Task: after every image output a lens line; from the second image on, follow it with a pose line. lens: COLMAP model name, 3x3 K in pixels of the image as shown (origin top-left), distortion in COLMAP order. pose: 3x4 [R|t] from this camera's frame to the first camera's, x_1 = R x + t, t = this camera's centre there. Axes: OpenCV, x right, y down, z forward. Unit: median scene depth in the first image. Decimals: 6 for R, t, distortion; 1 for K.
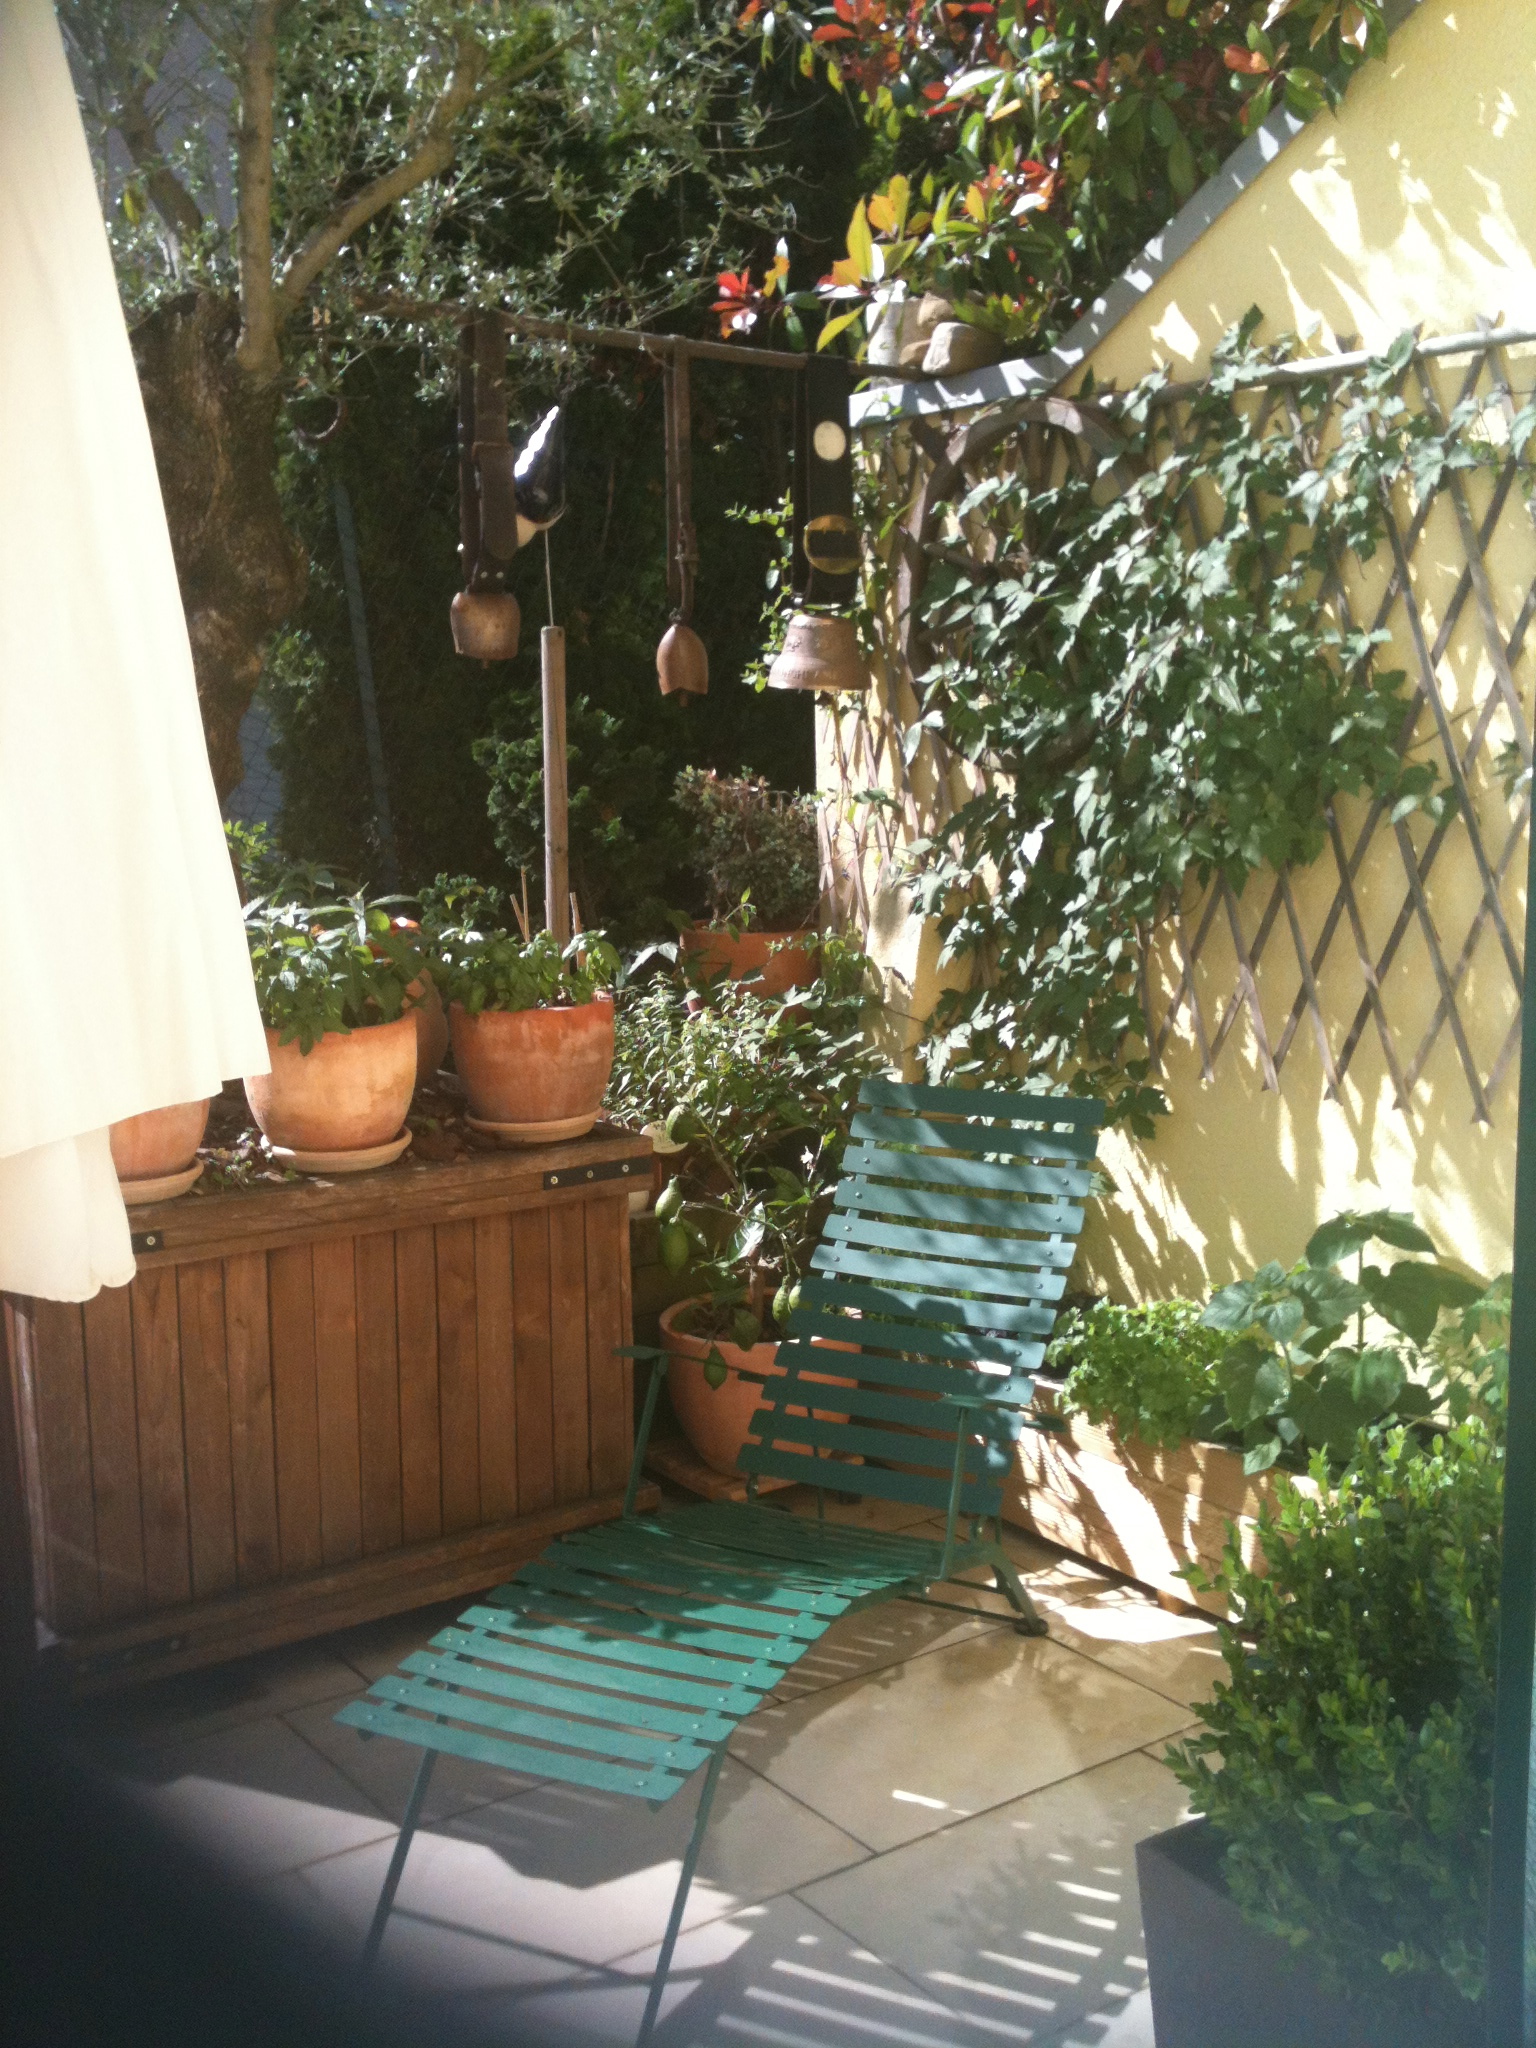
lens RADIAL K [[2192.0, 0, 767.2], [0, 2192.0, 1021.3], [0, 0, 1]] dist [-0.007224, 0.000000]
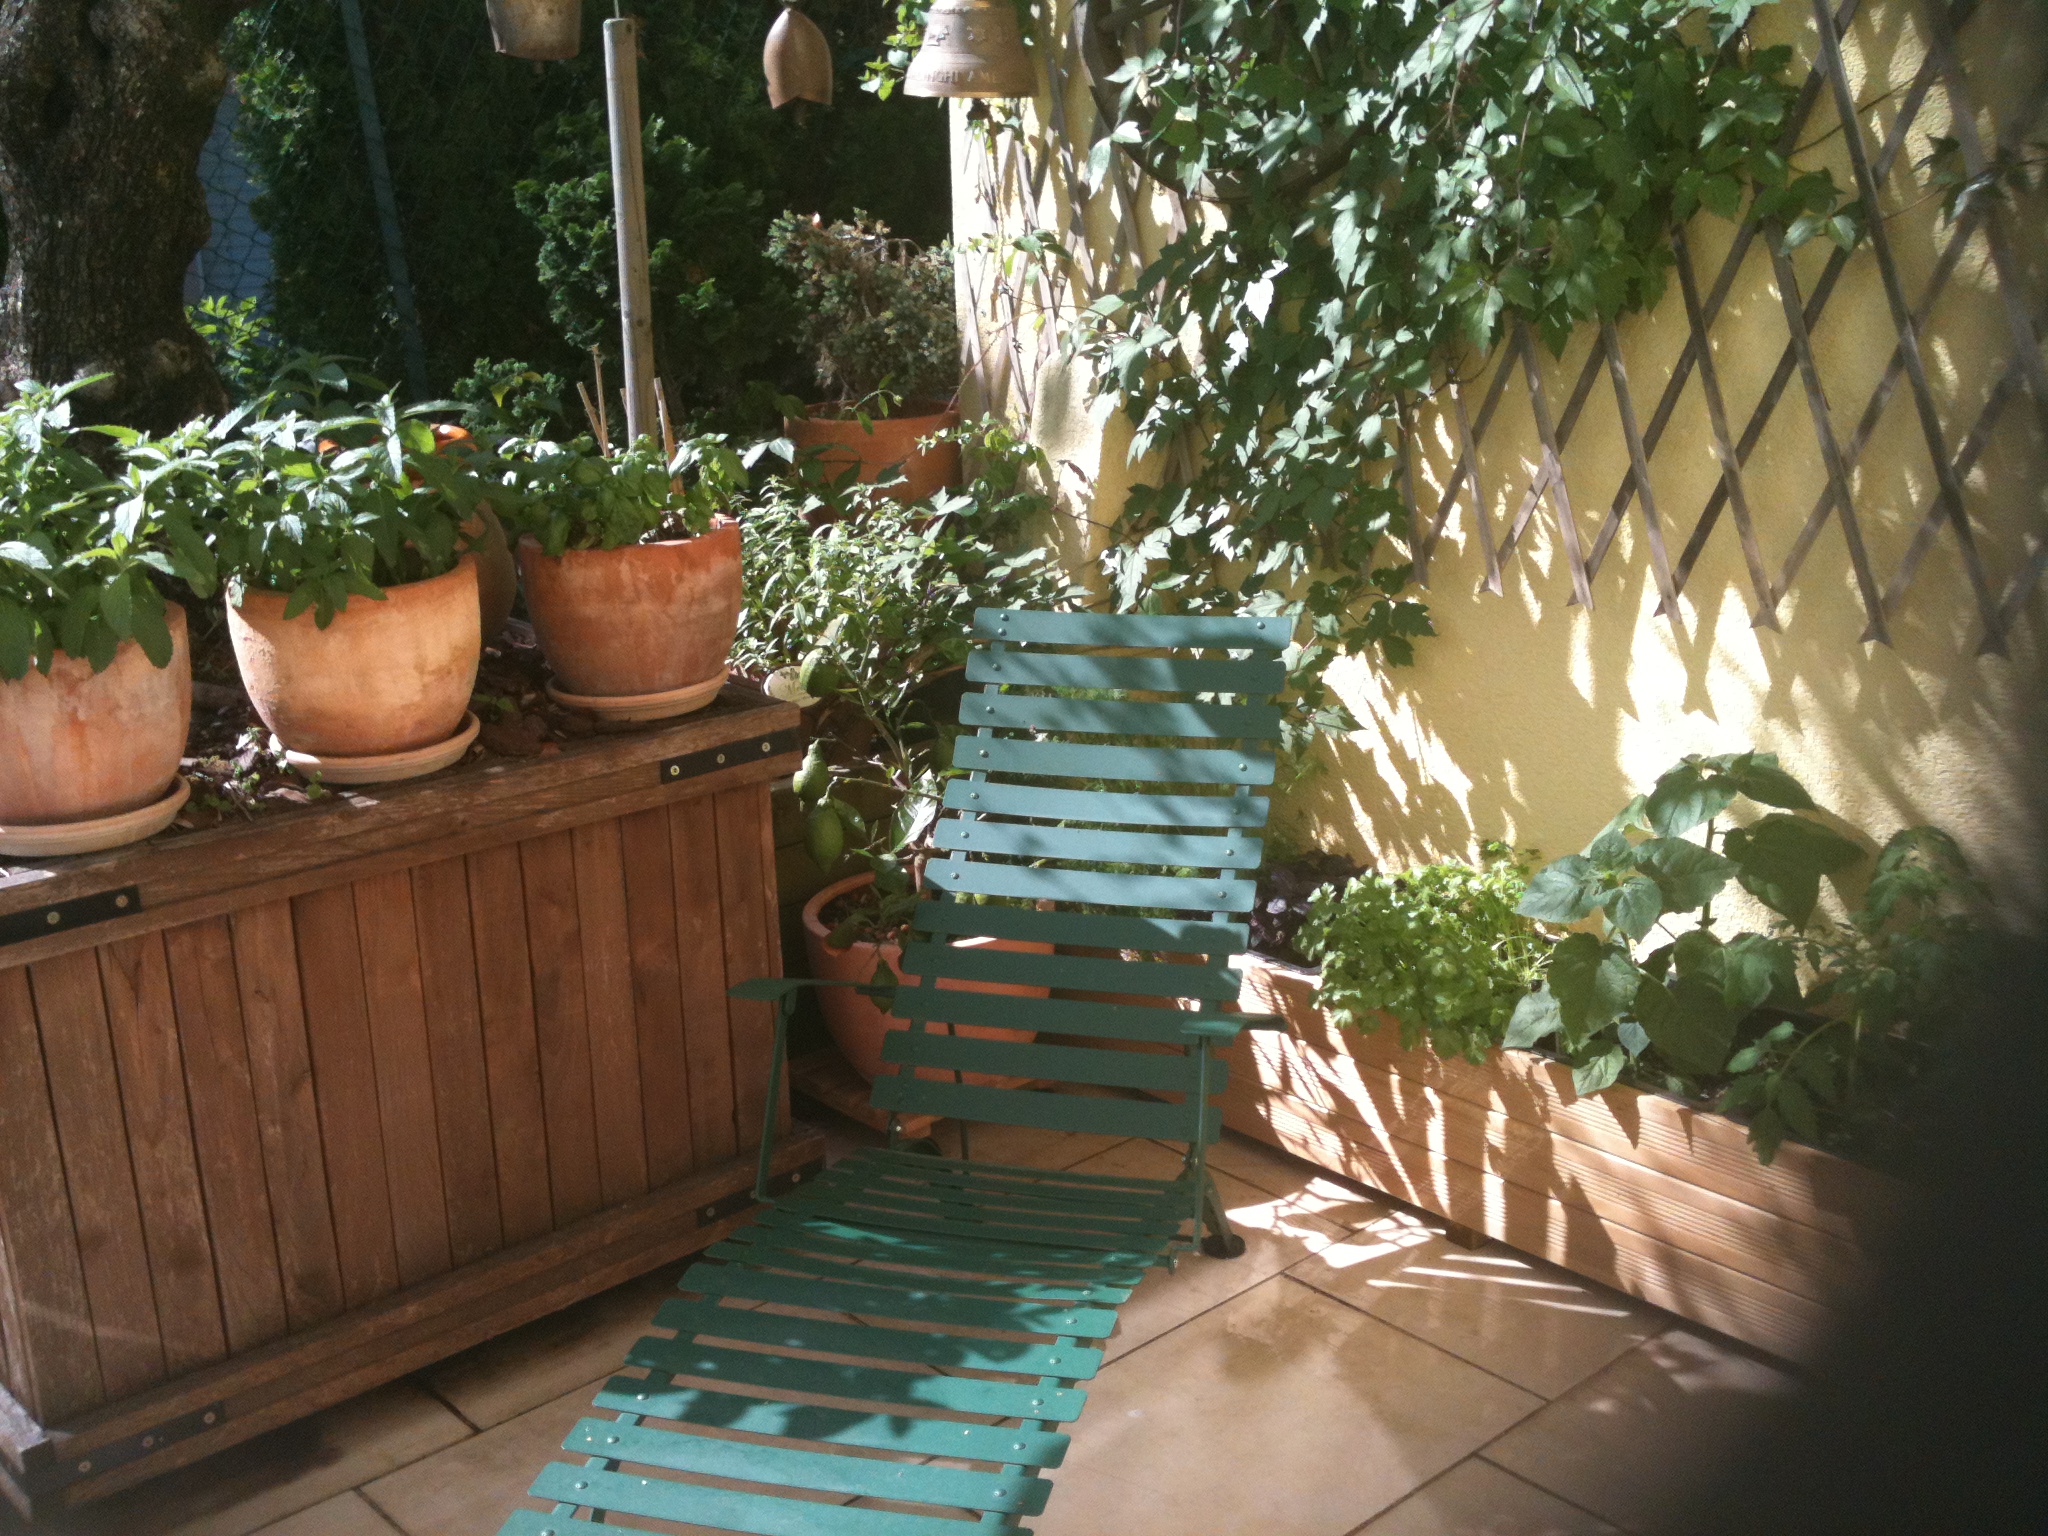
lens RADIAL K [[2192.0, 0, 1026.3], [0, 2192.0, 772.0], [0, 0, 1]] dist [-0.007224, 0.000000]
pose [[0.993923, -0.051662, 0.097202, -0.047290], [0.038581, 0.990506, 0.131941, -0.020442], [-0.103096, -0.127389, 0.986480, 0.229499]]
